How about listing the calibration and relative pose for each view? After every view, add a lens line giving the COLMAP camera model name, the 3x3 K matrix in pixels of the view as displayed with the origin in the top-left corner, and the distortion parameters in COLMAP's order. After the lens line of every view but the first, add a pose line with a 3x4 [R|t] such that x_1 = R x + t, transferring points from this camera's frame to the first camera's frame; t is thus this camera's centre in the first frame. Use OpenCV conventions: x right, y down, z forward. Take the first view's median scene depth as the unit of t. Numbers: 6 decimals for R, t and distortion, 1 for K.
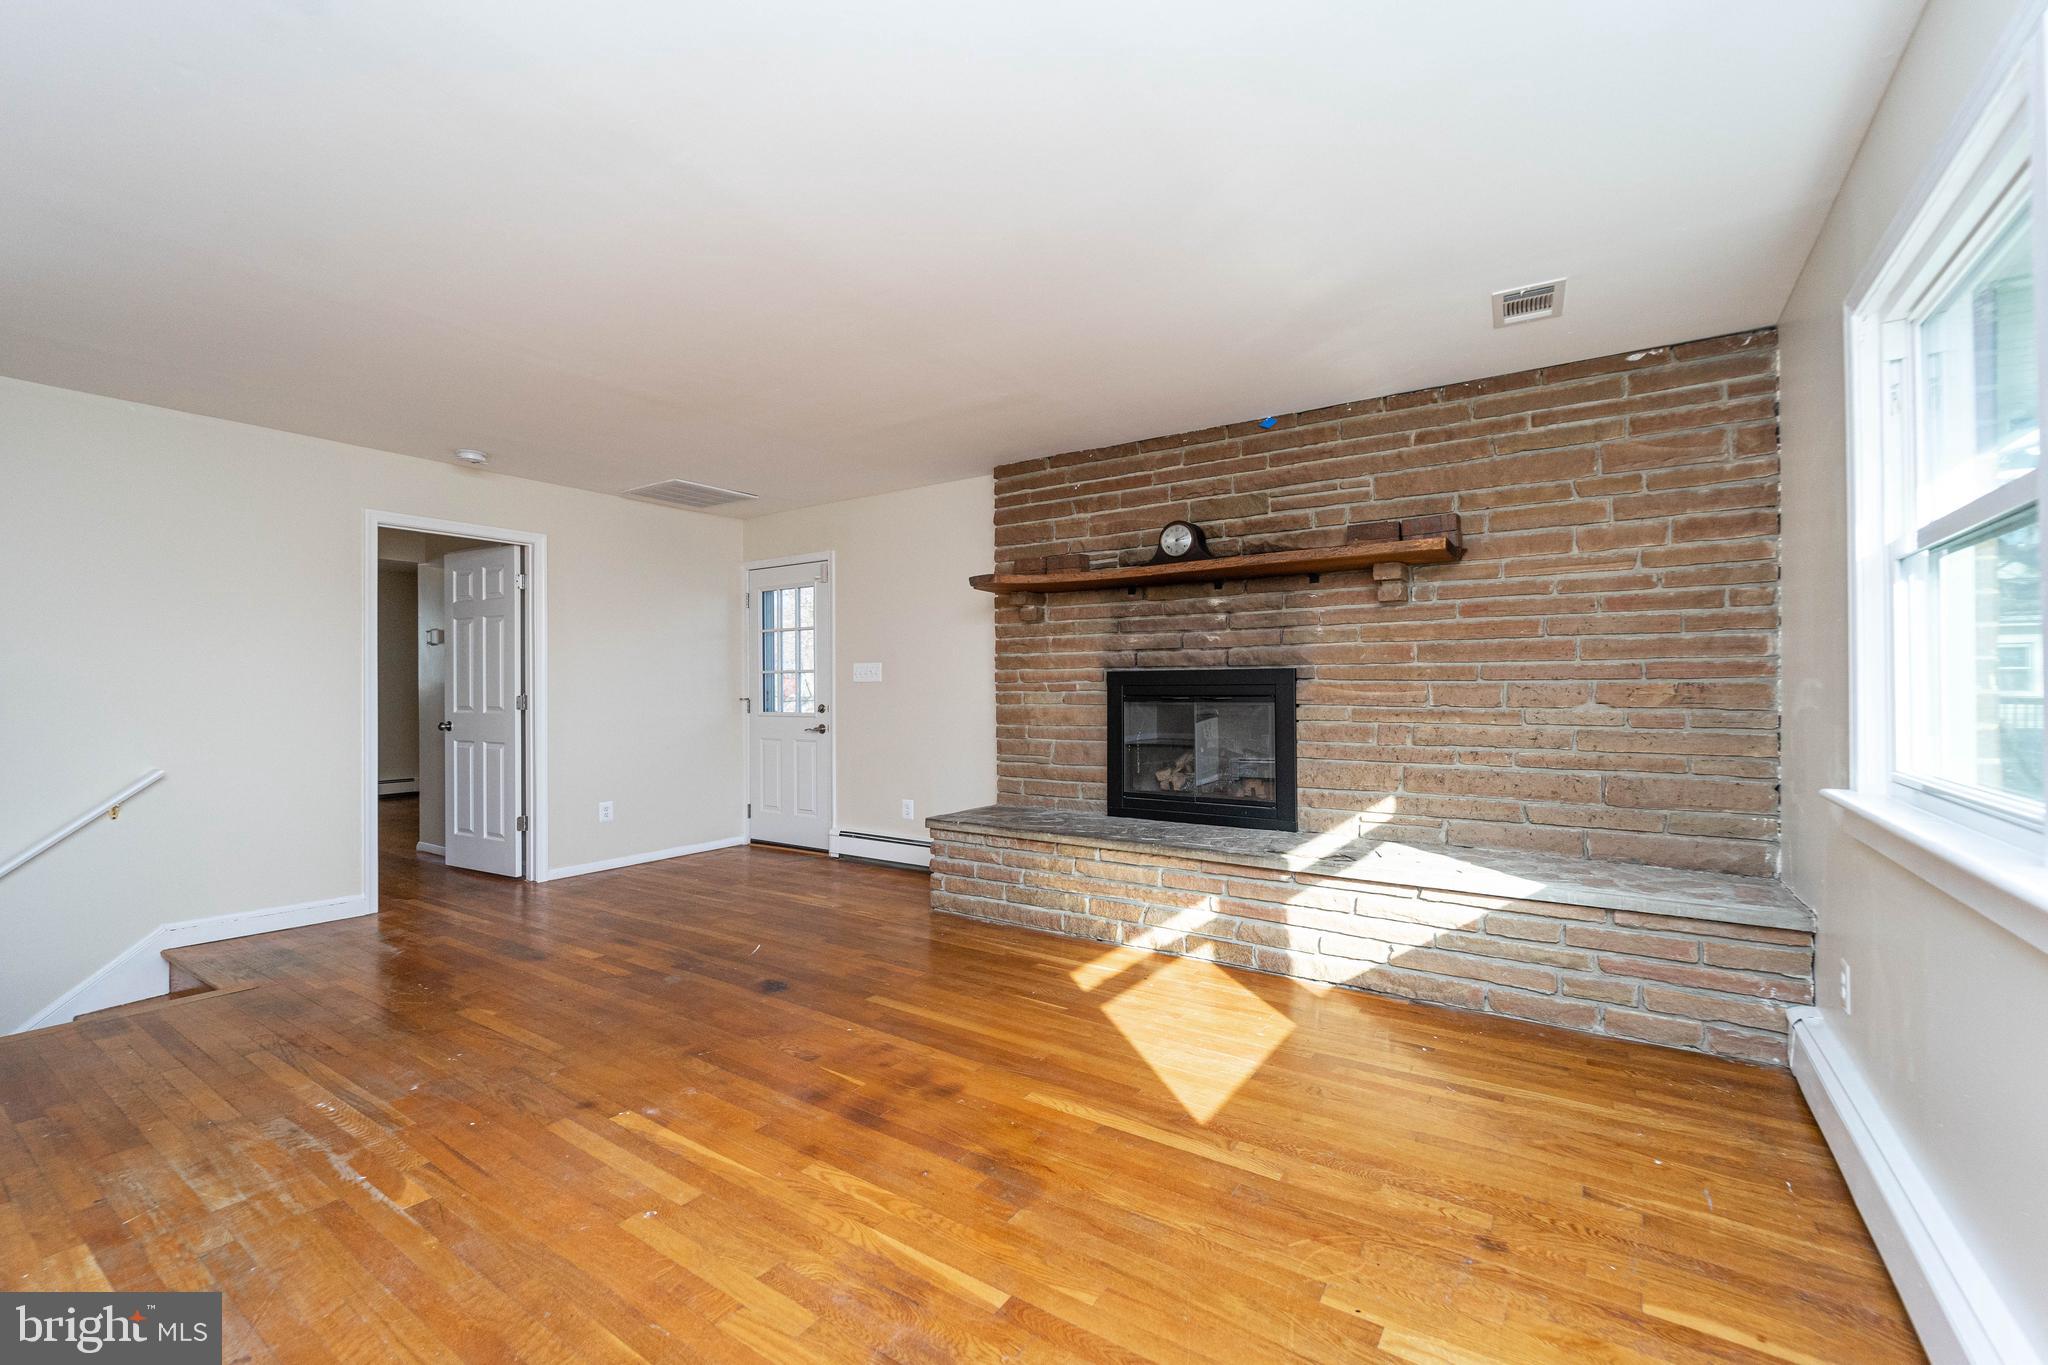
lens RADIAL K [[862.0, 0, 1044.8], [0, 862.0, 681.7], [0, 0, 1]] dist [0.000012, -0.000491]
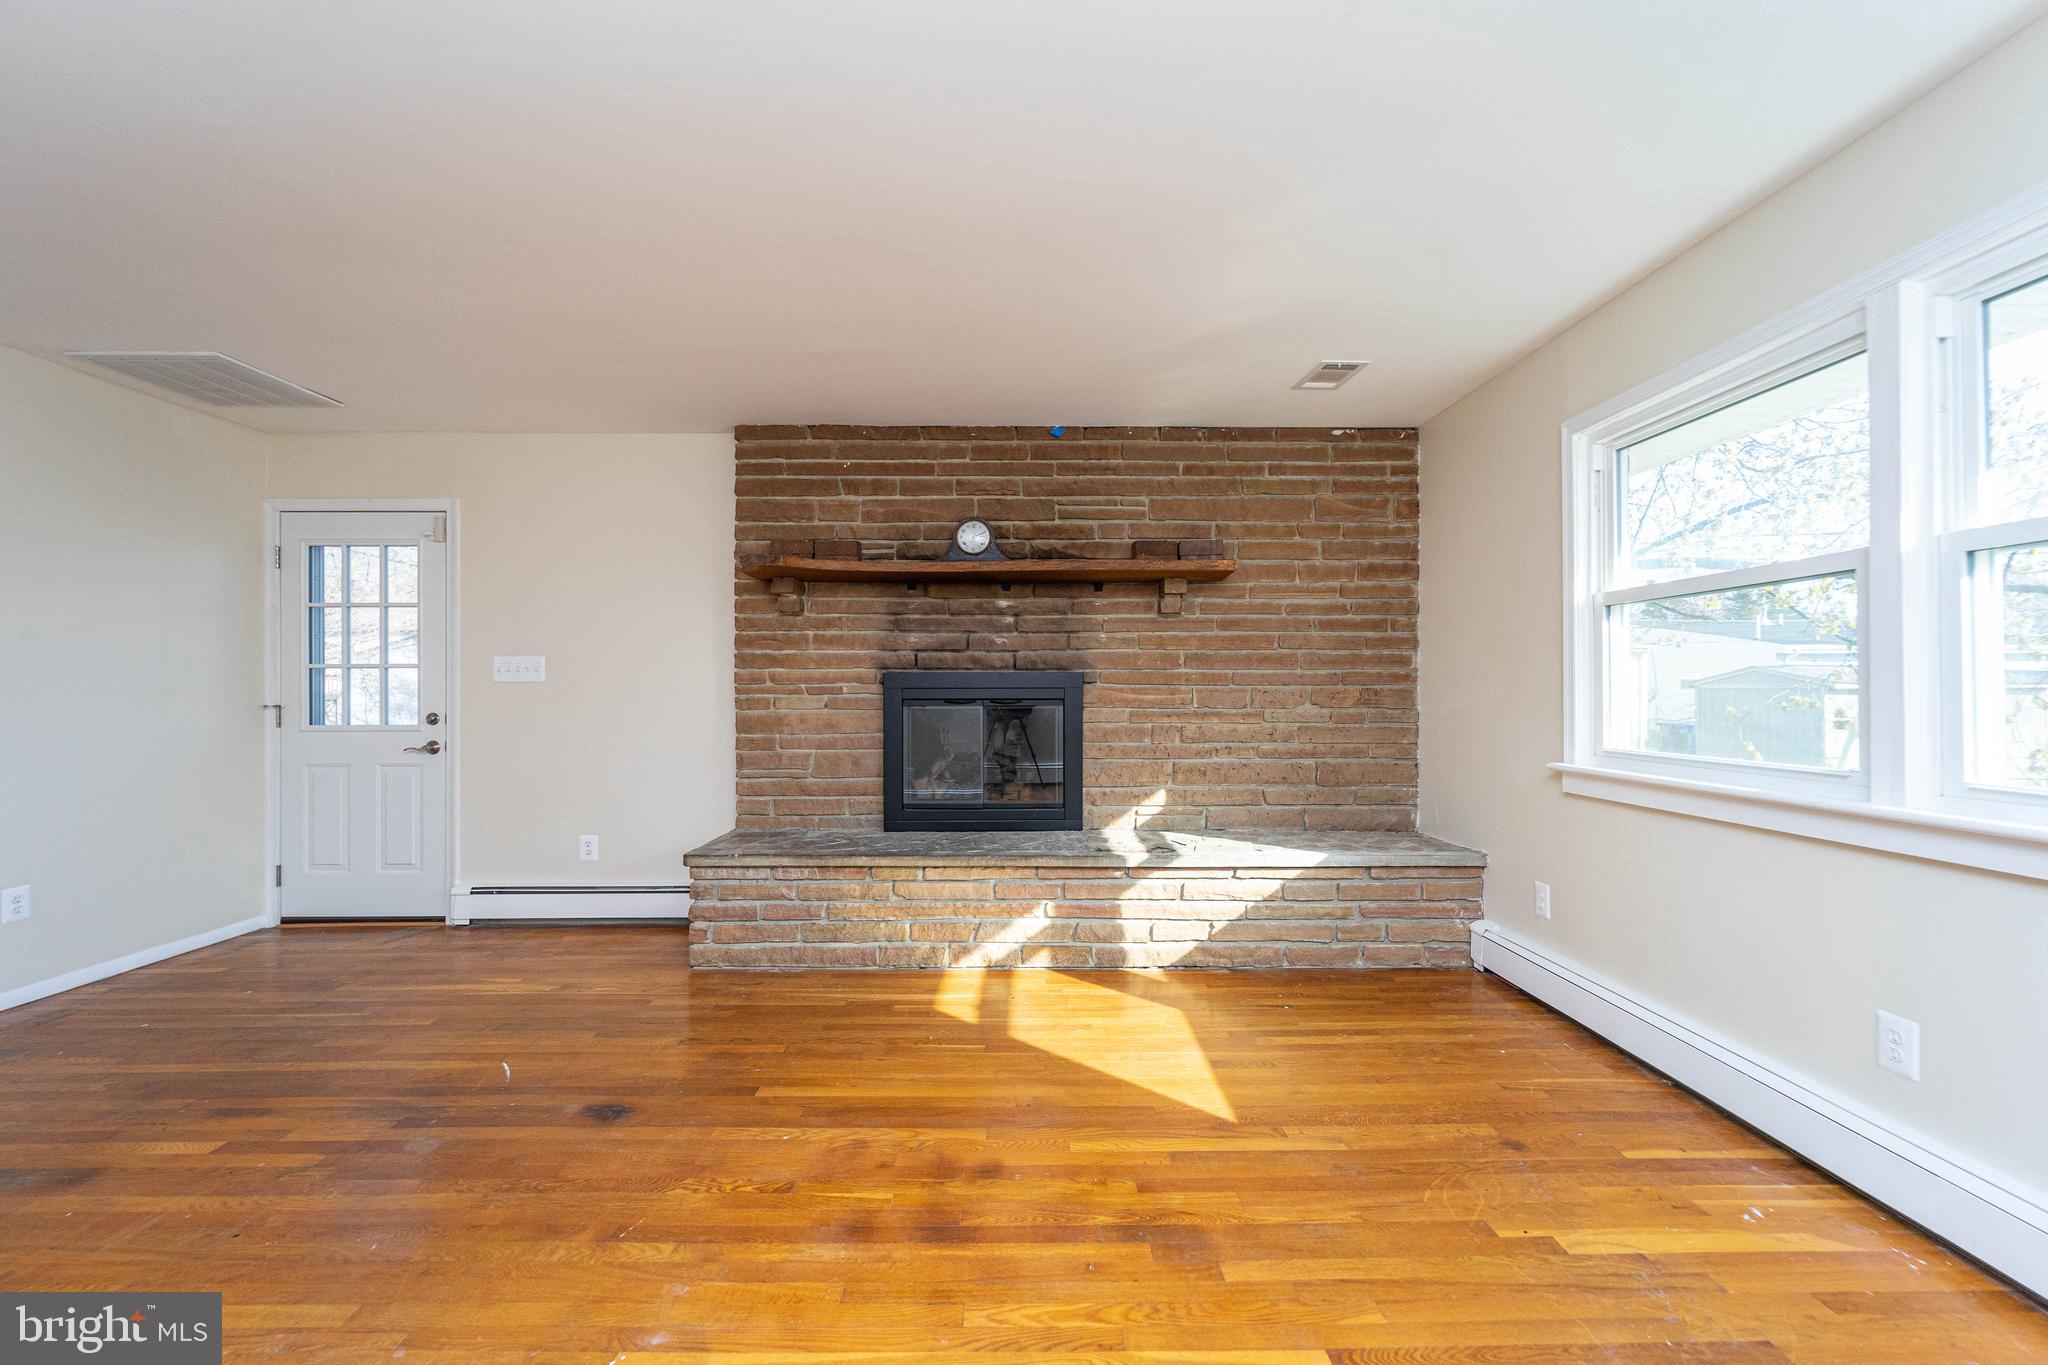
lens RADIAL K [[862.0, 0, 1034.0], [0, 862.0, 684.1], [0, 0, 1]] dist [0.000012, -0.000491]
pose [[0.821787, 0.008205, 0.569736, -0.370618], [-0.006066, 0.999966, -0.005651, 0.004868], [-0.569763, 0.001188, 0.821808, 0.190766]]
